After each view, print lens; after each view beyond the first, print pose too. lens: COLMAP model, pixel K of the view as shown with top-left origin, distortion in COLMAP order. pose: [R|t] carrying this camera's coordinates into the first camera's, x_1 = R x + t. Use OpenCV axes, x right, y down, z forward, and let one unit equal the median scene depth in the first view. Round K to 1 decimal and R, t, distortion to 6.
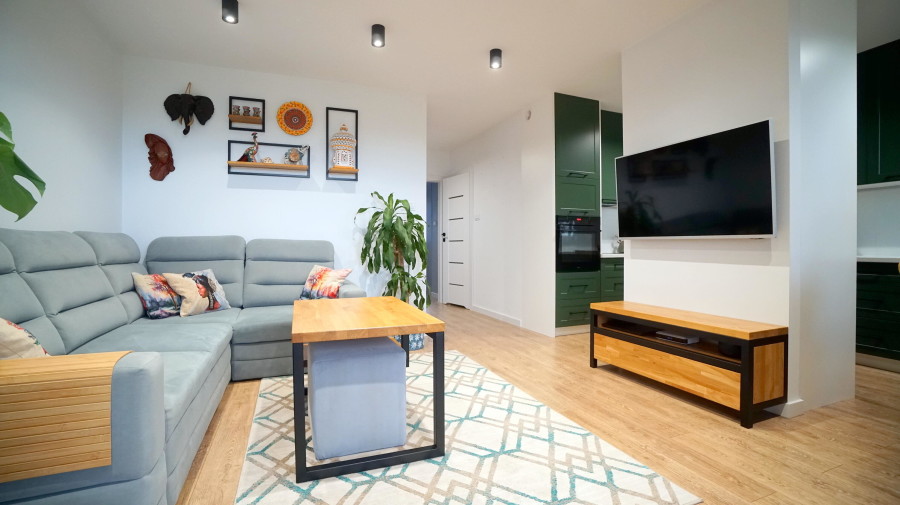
lens RADIAL K [[398.3, 0, 443.9], [0, 398.3, 253.6], [0, 0, 1]] dist [-0.030965, 0.004262]
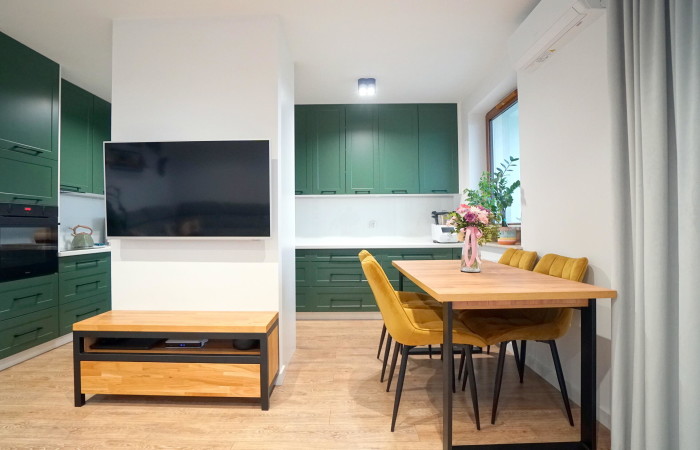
lens RADIAL K [[353.7, 0, 350.3], [0, 353.7, 225.3], [0, 0, 1]] dist [-0.040424, 0.007476]
pose [[0.378994, 0.003270, 0.925393, -0.046322], [0.021805, 0.999685, -0.012463, -0.047717], [-0.925142, 0.024902, 0.378803, 0.263700]]
